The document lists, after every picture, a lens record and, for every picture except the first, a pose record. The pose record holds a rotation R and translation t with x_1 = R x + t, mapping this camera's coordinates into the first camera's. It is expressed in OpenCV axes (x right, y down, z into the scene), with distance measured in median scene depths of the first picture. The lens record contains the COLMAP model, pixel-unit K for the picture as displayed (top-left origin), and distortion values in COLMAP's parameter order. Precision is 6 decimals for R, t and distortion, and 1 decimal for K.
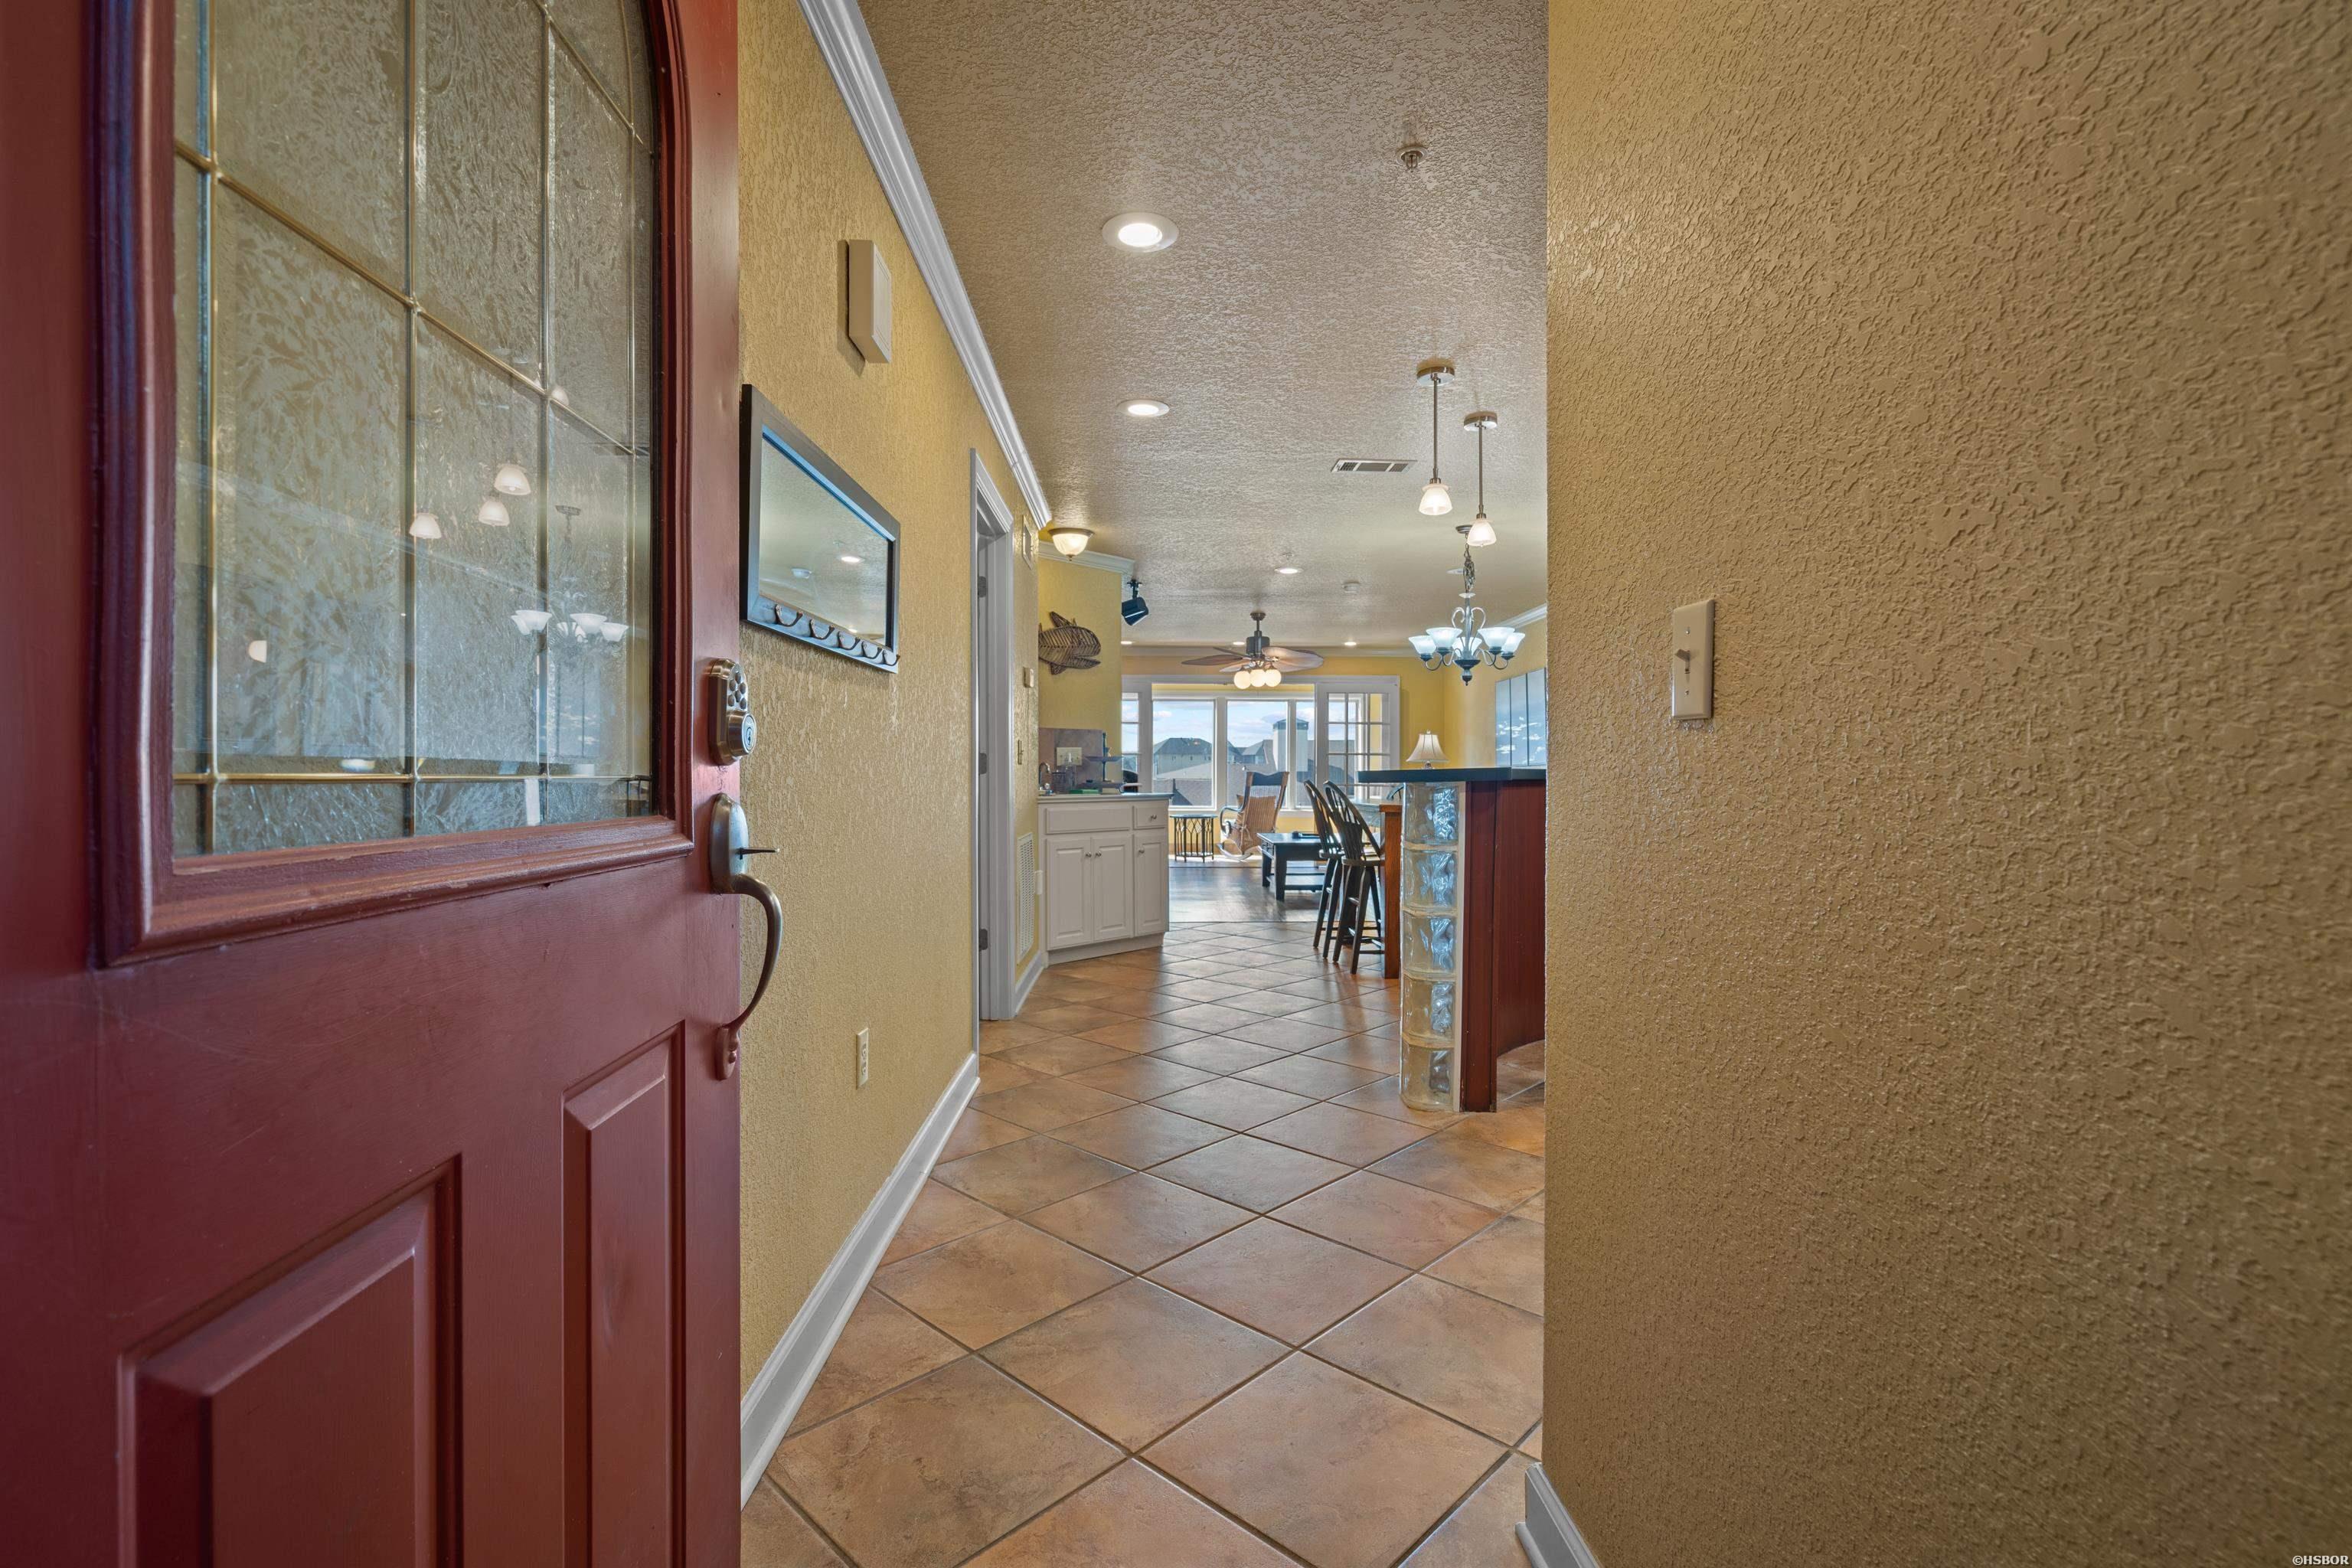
lens RADIAL K [[1072.0, 0, 1161.0], [0, 1072.0, 774.5], [0, 0, 1]] dist [-0.003648, 0.001729]
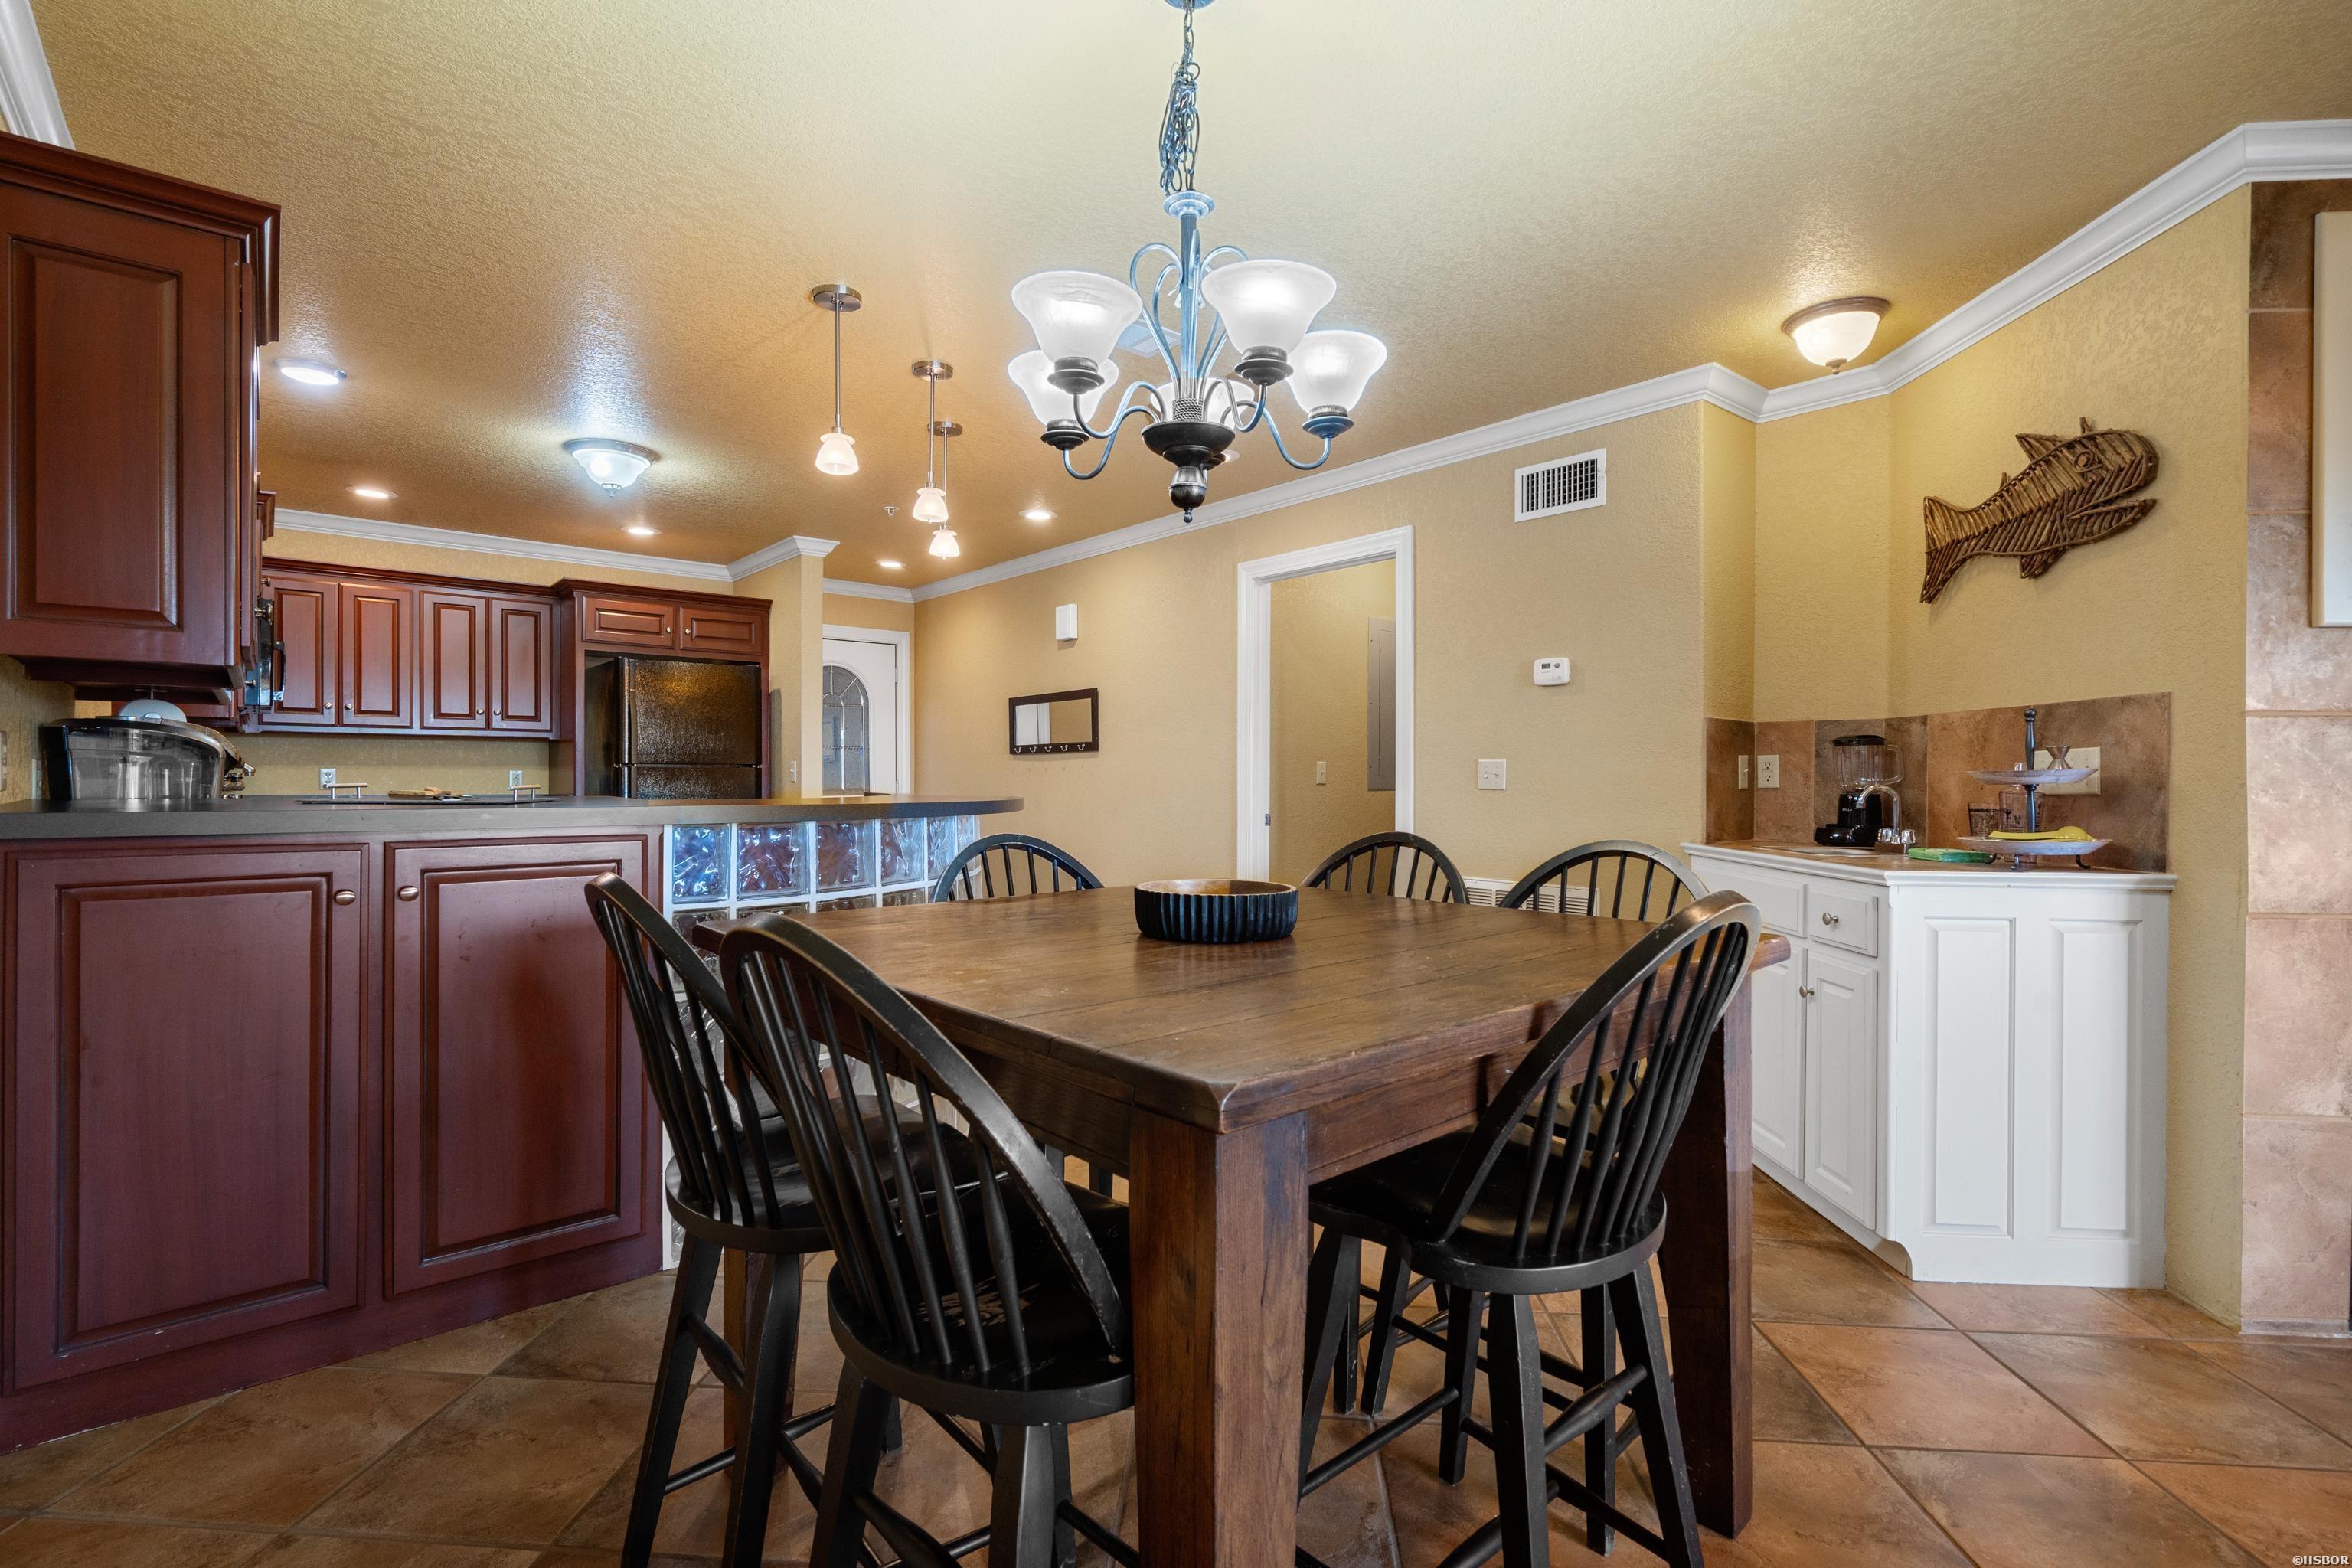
lens RADIAL K [[1072.0, 0, 1176.9], [0, 1072.0, 769.6], [0, 0, 1]] dist [-0.003648, 0.001729]
pose [[-0.765404, -0.009372, -0.643482, 0.361778], [-0.005537, 0.999953, -0.007978, -0.010999], [0.643527, -0.002543, -0.765419, 0.941754]]
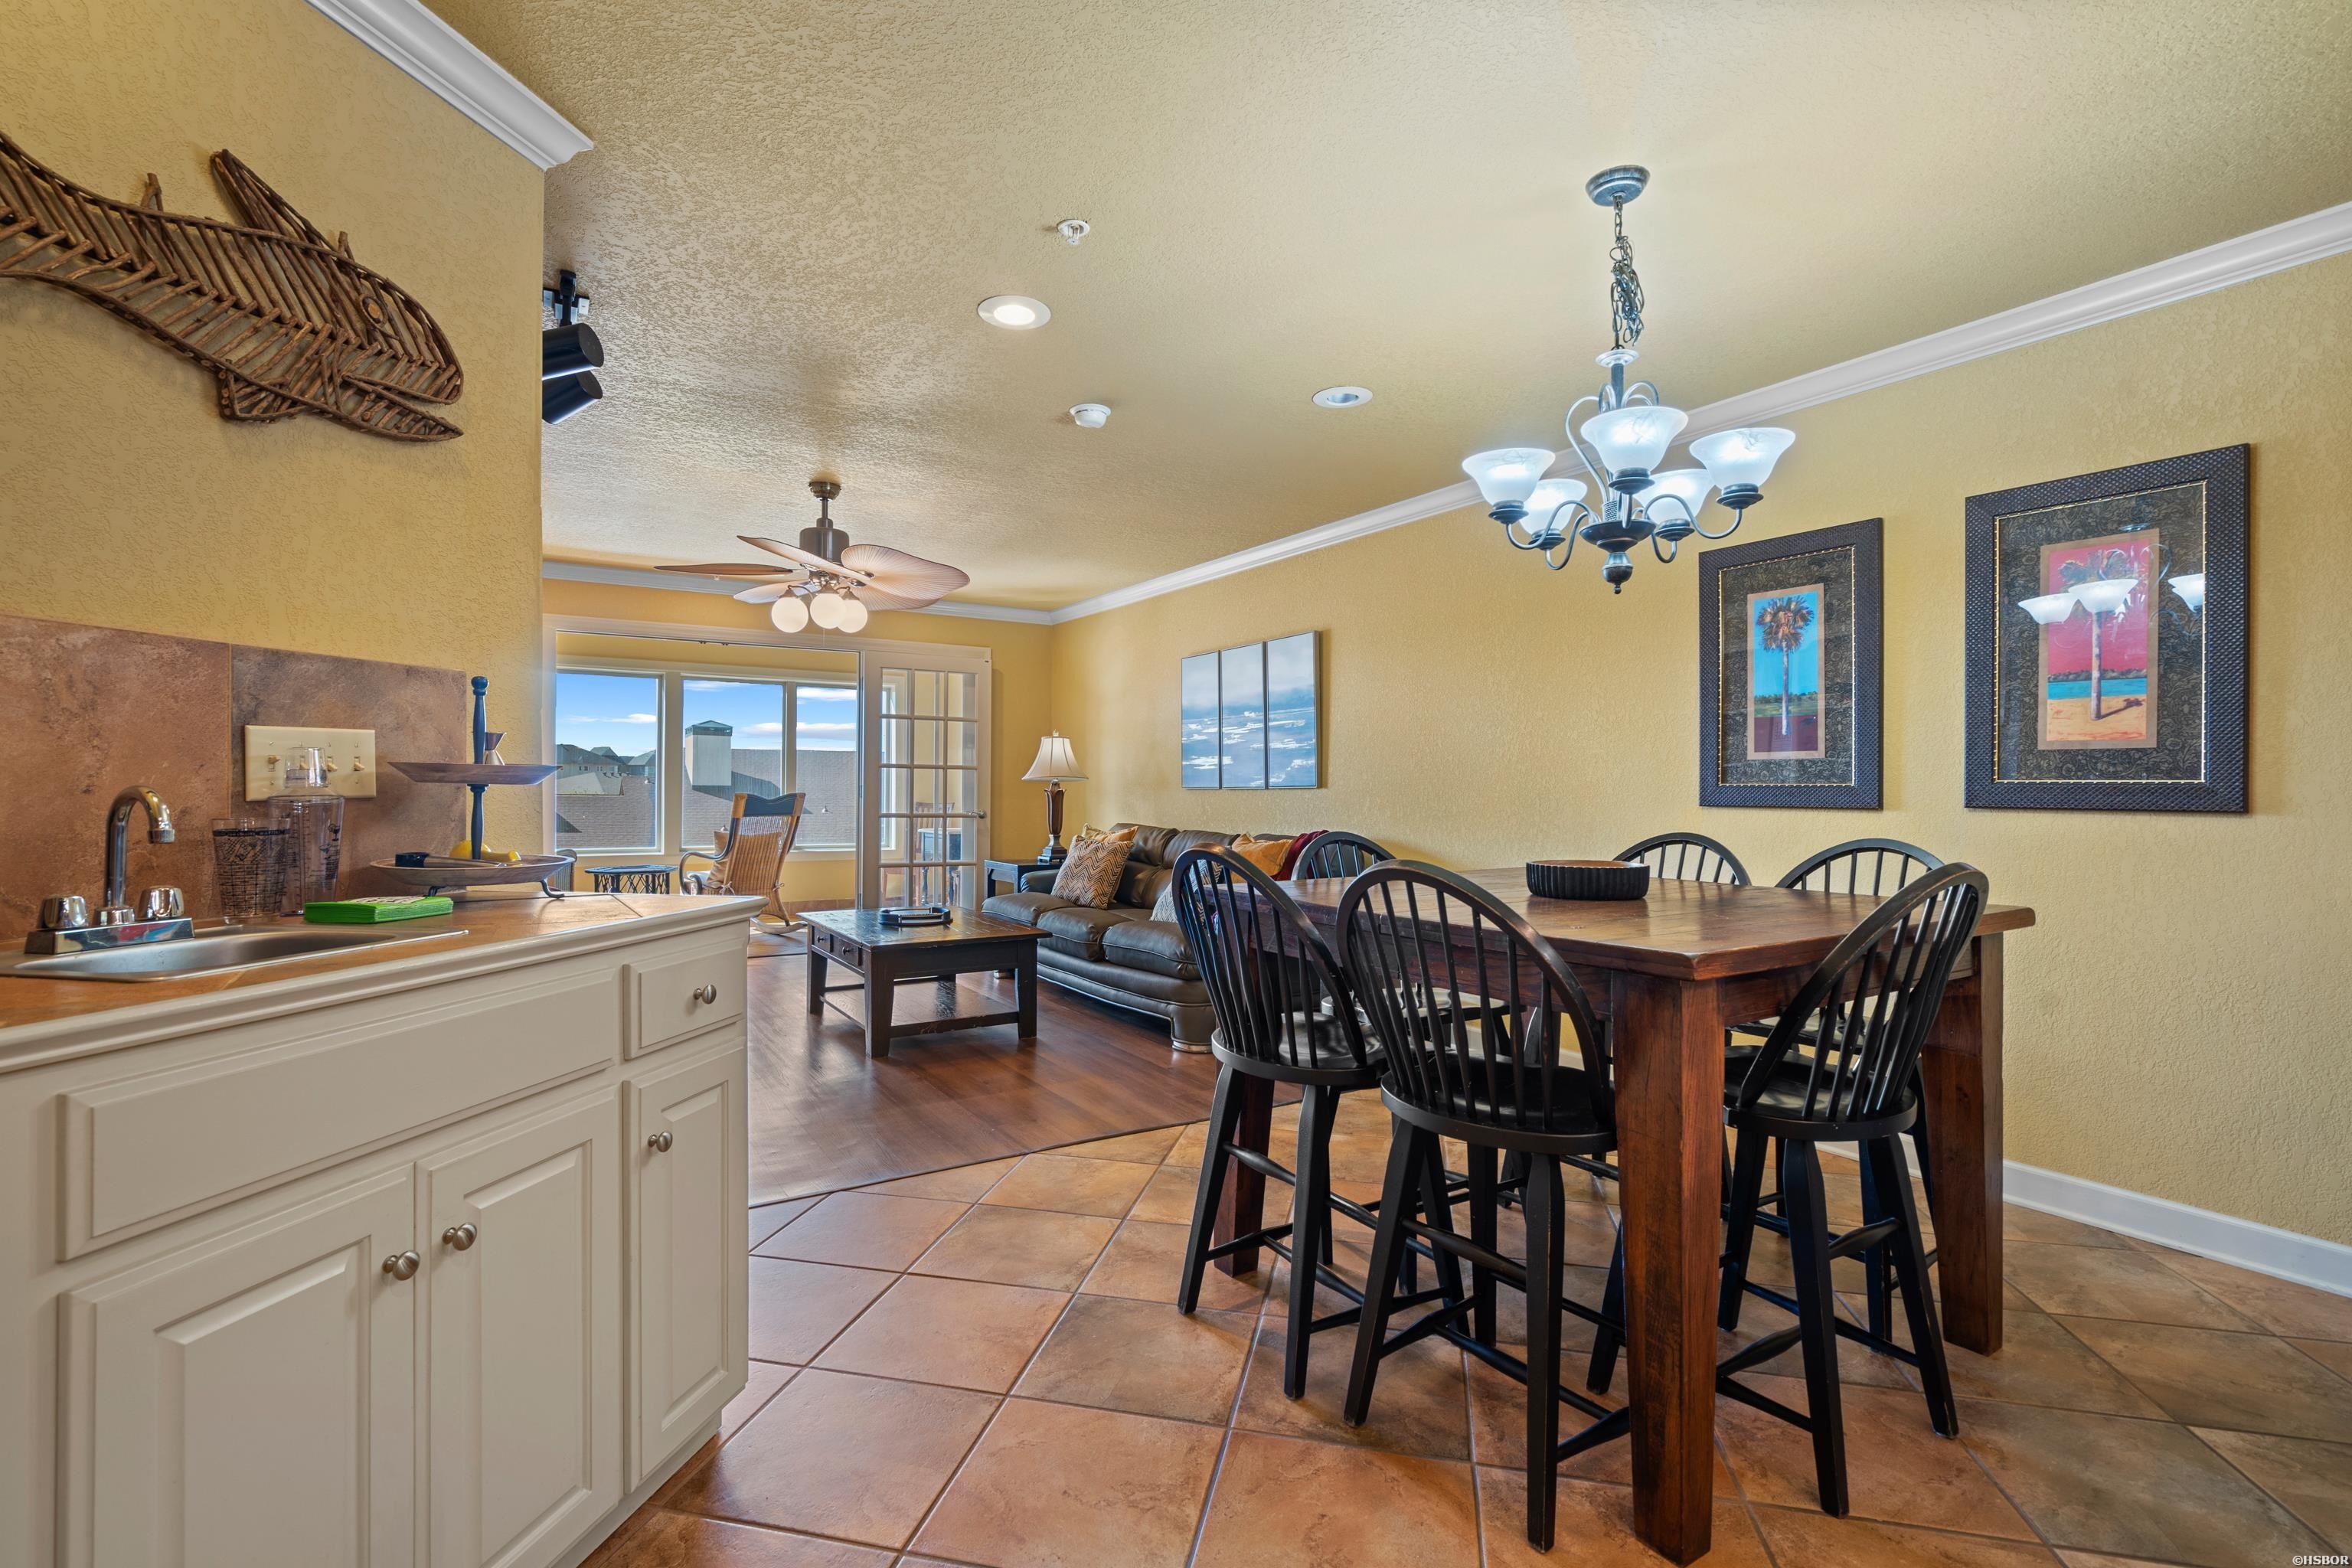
lens RADIAL K [[1072.0, 0, 1172.8], [0, 1072.0, 783.6], [0, 0, 1]] dist [-0.003648, 0.001729]
pose [[0.852404, 0.005365, 0.522856, -0.038616], [-0.003369, 0.999983, -0.004770, -0.009776], [-0.522873, 0.002304, 0.852408, 0.585068]]
